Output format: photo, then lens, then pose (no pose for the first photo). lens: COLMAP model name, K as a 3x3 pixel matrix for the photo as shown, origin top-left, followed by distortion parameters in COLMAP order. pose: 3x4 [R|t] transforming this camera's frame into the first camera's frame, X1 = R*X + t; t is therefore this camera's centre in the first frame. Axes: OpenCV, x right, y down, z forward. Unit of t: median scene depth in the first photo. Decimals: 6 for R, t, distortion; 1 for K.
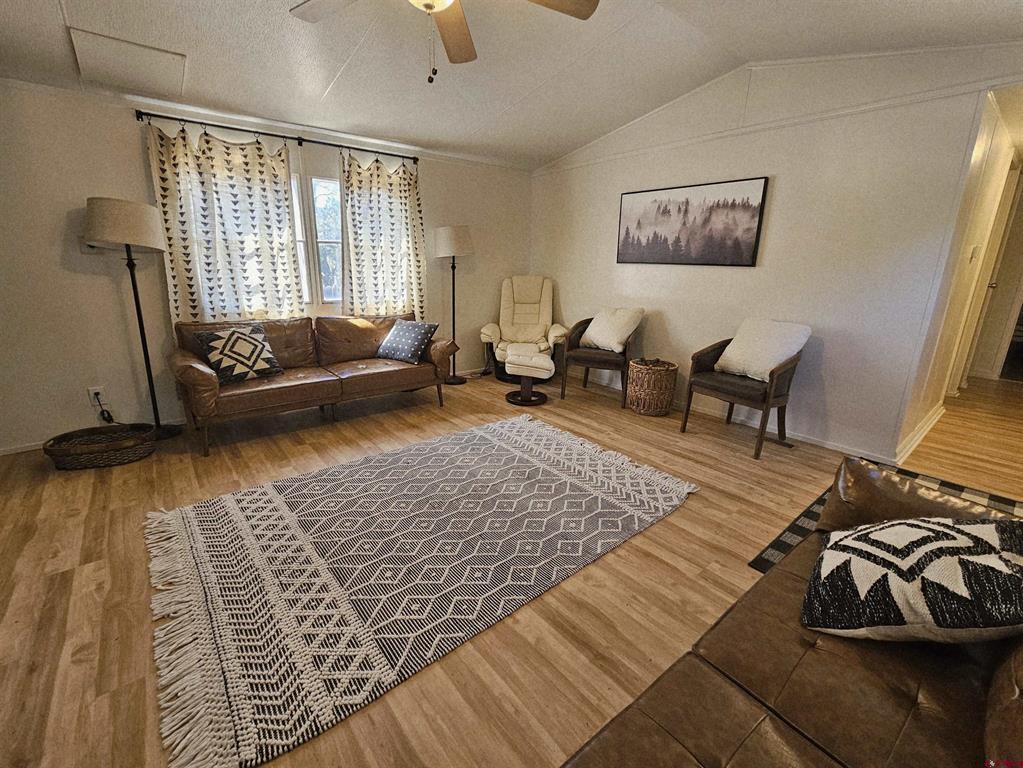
lens RADIAL K [[430.8, 0, 510.3], [0, 430.8, 380.7], [0, 0, 1]] dist [0.001310, -0.000644]
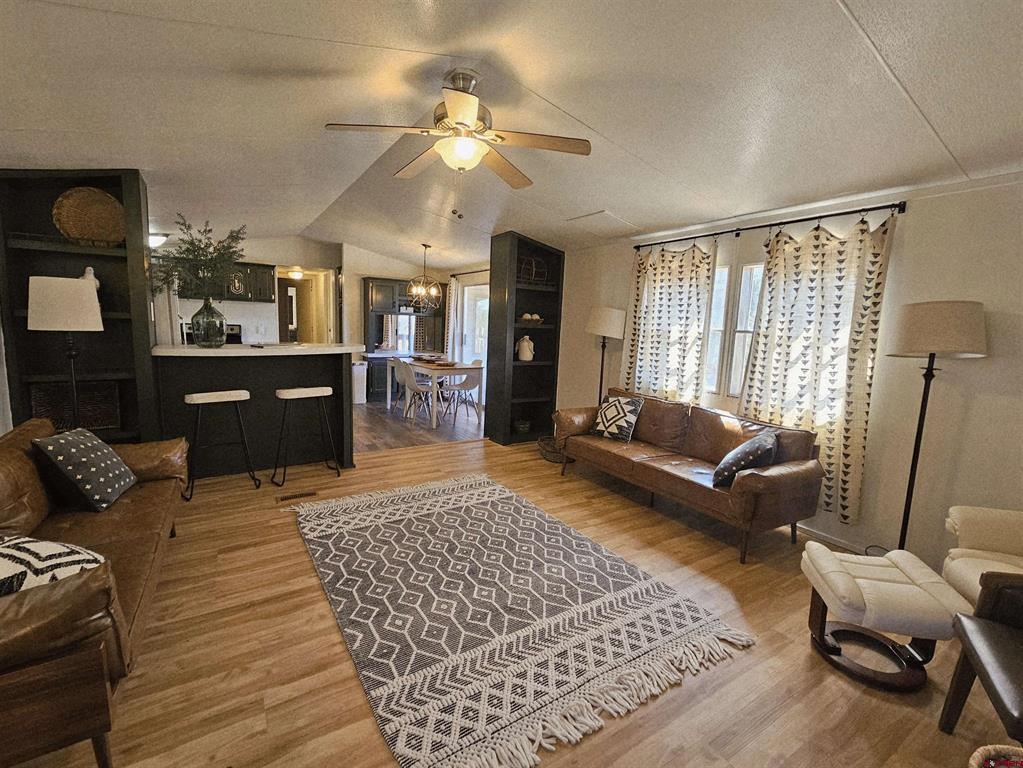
lens RADIAL K [[457.0, 0, 511.2], [0, 457.0, 388.2], [0, 0, 1]] dist [0.002649, 0.000004]
pose [[-0.109860, 0.121209, -0.986529, 0.839547], [-0.305385, 0.940412, 0.149550, -0.295499], [0.945870, 0.317700, -0.066298, 0.924808]]
